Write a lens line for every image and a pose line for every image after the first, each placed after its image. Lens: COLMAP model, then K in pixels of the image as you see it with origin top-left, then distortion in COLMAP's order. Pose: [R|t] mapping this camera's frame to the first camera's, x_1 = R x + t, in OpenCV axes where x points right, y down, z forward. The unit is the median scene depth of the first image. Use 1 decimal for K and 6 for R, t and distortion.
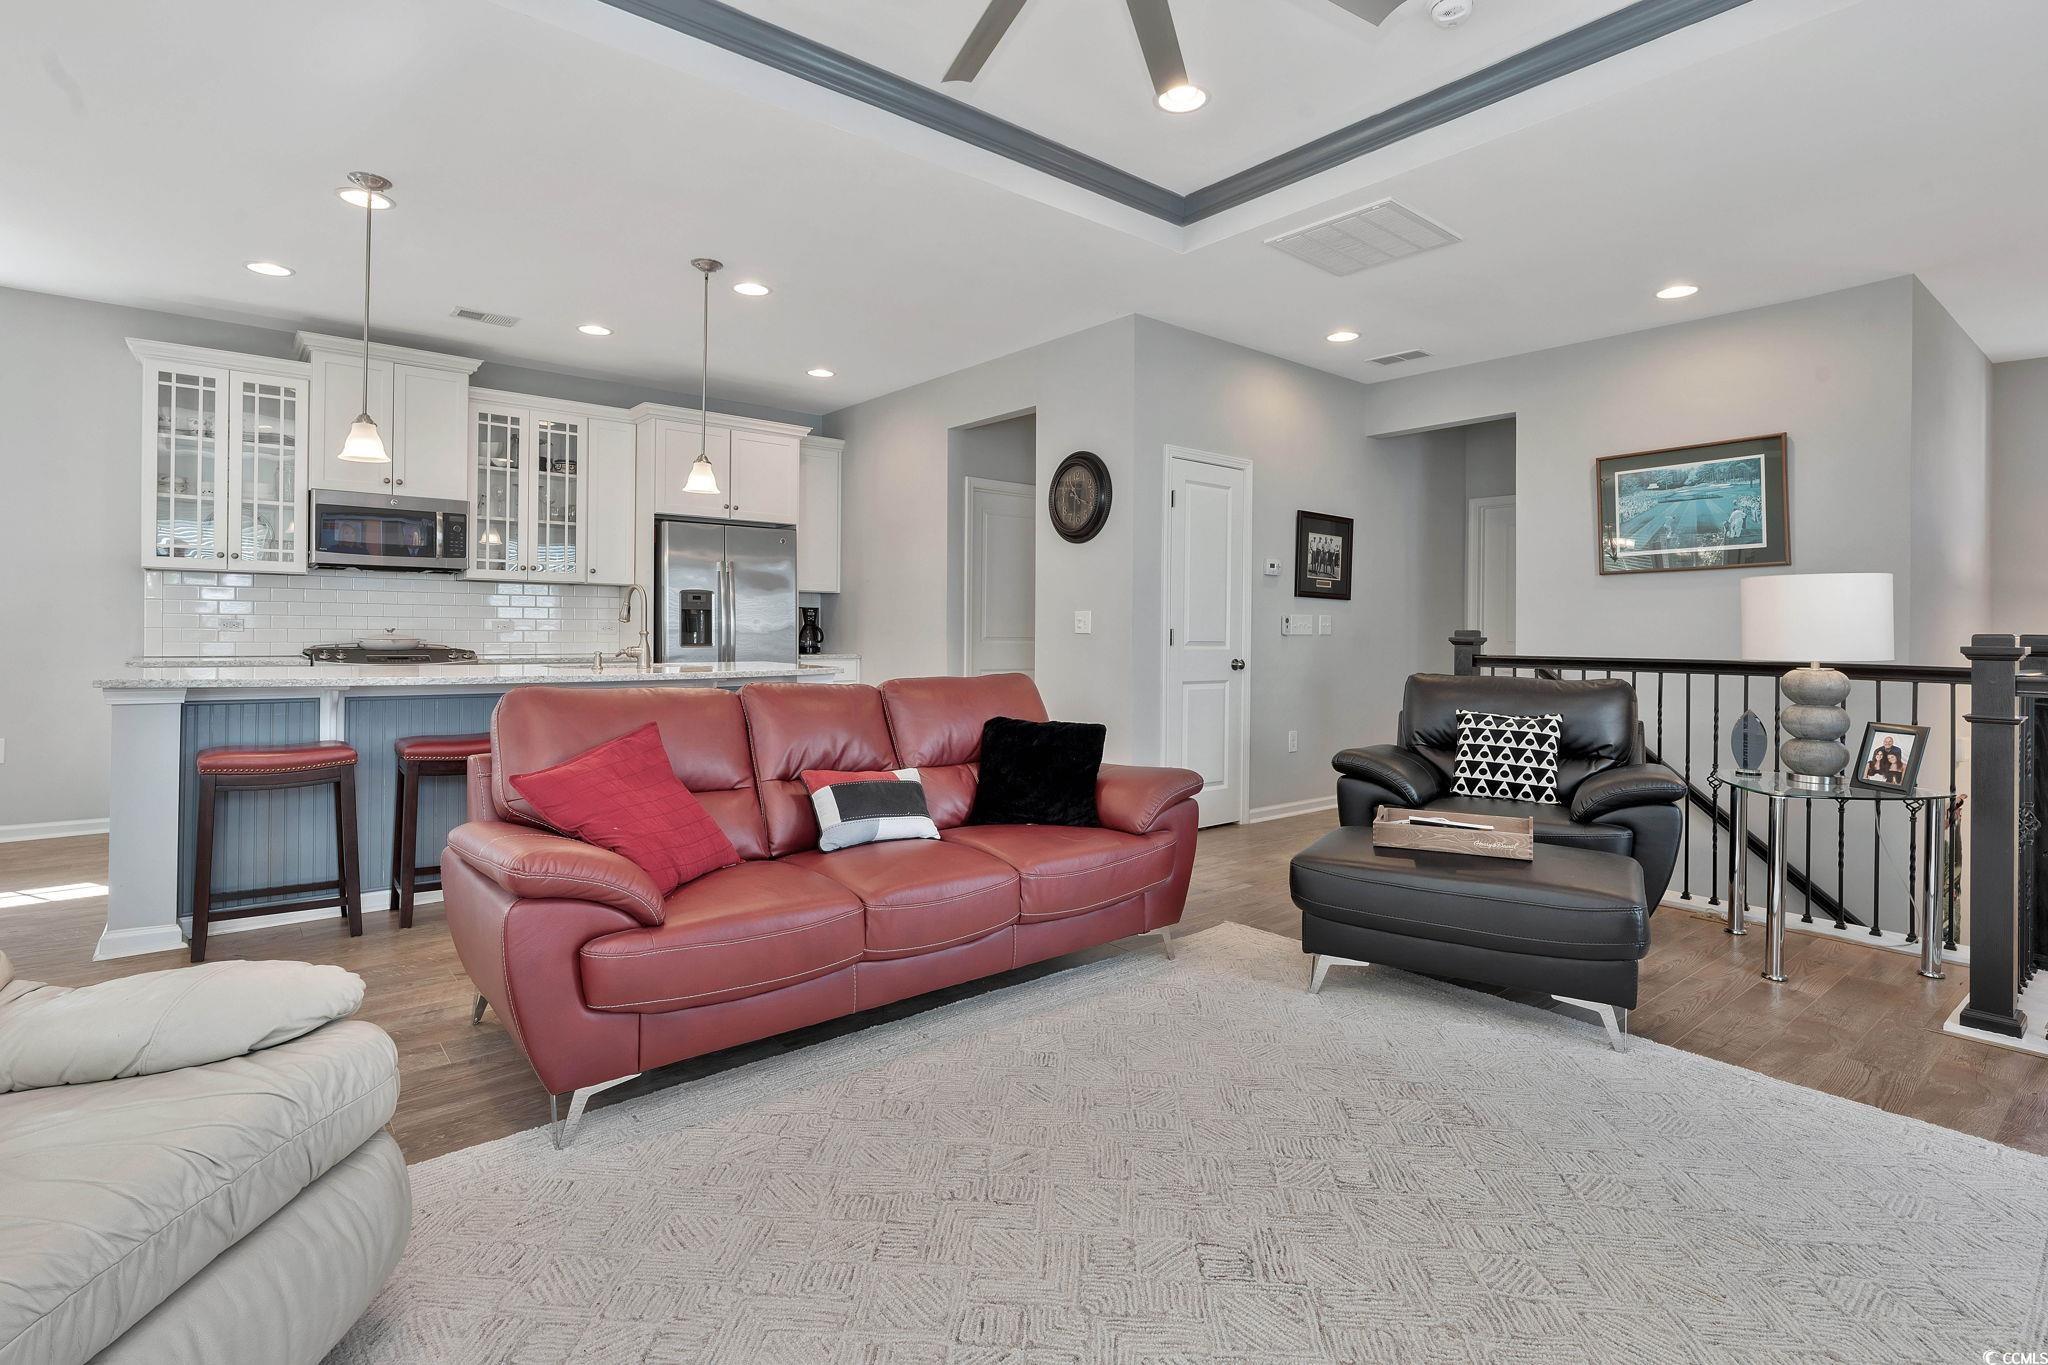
lens RADIAL K [[986.6, 0, 1050.0], [0, 986.6, 621.9], [0, 0, 1]] dist [-0.001533, -0.000267]
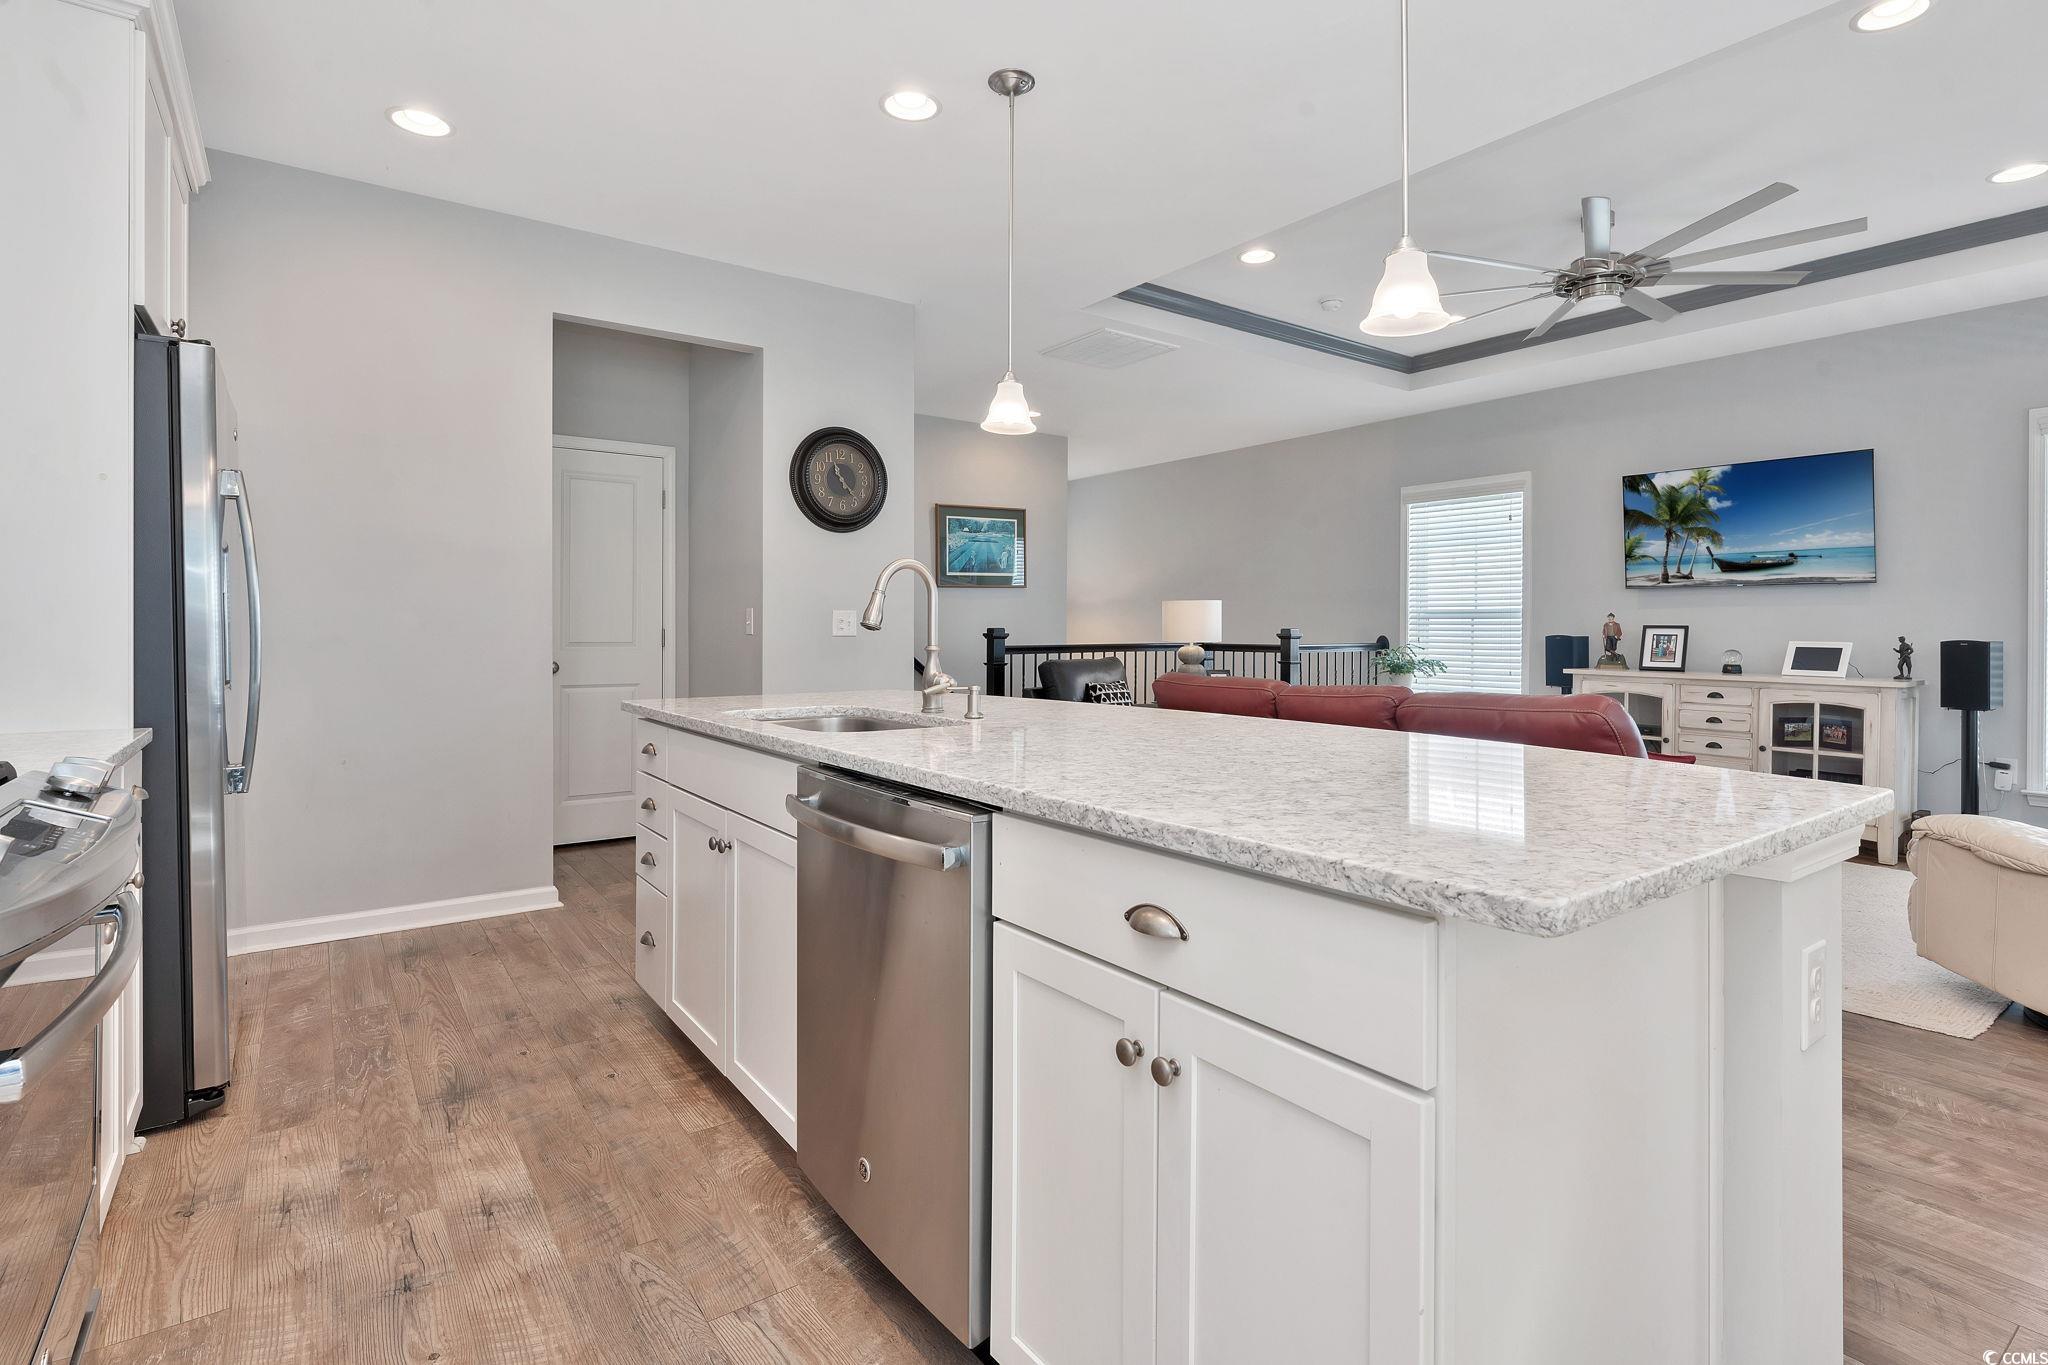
lens RADIAL K [[986.6, 0, 1031.1], [0, 986.6, 634.1], [0, 0, 1]] dist [-0.001533, -0.000267]
pose [[0.065695, -0.017697, 0.997683, -0.886892], [-0.006771, 0.999812, 0.018180, -0.008134], [-0.997817, -0.007950, 0.065563, 0.827219]]
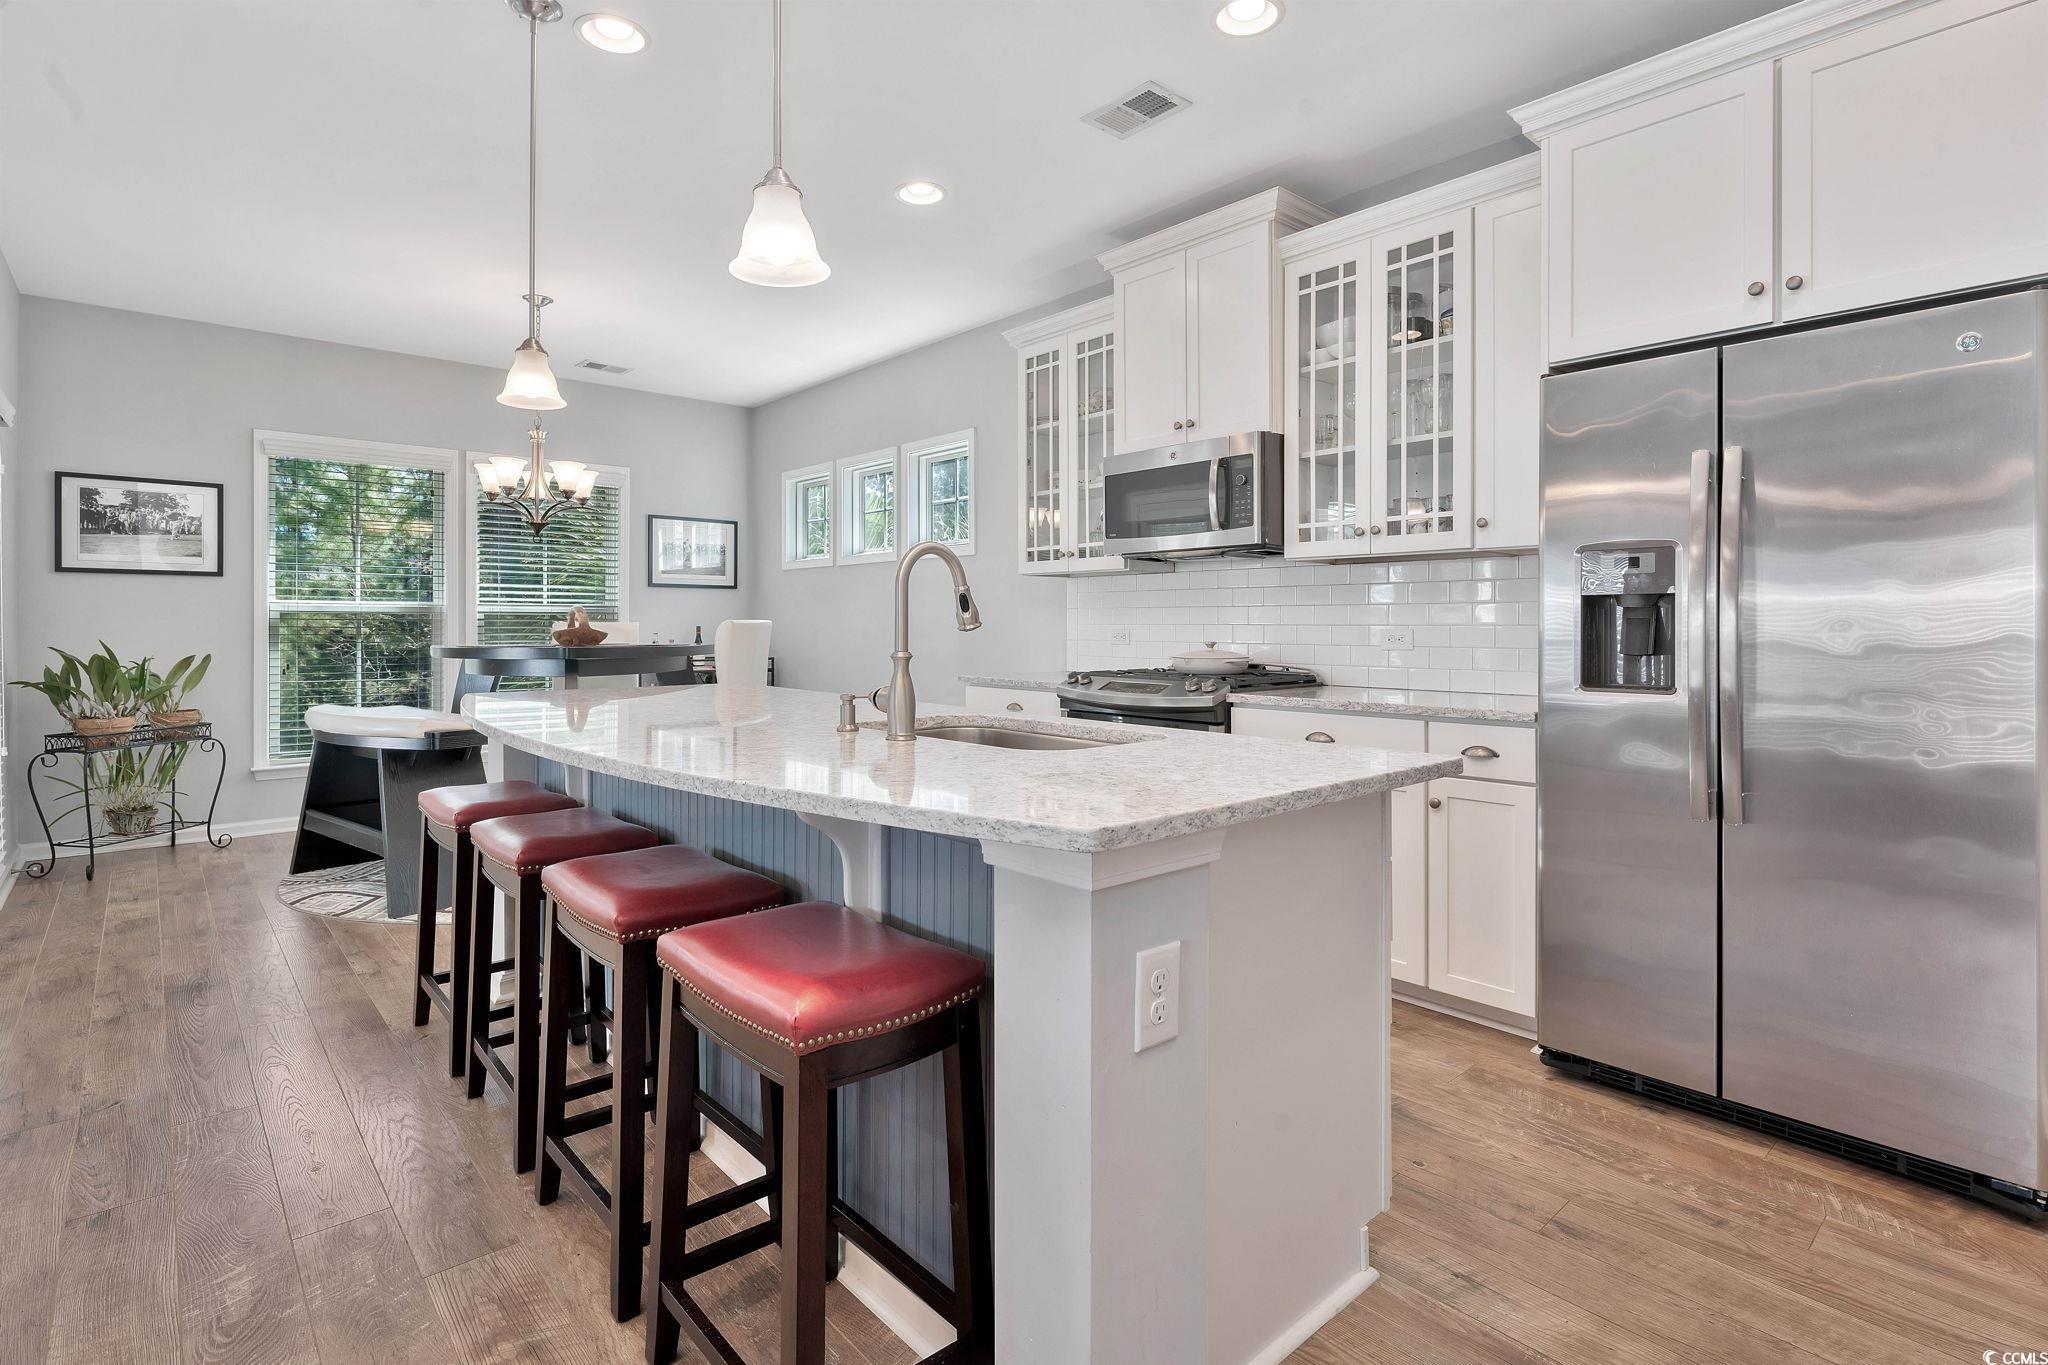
lens RADIAL K [[986.6, 0, 1013.7], [0, 986.6, 638.8], [0, 0, 1]] dist [-0.001533, -0.000267]
pose [[0.024597, 0.002828, -0.999693, 0.011164], [0.007006, 0.999971, 0.003001, 0.001884], [0.999673, -0.007078, 0.024577, 0.947961]]
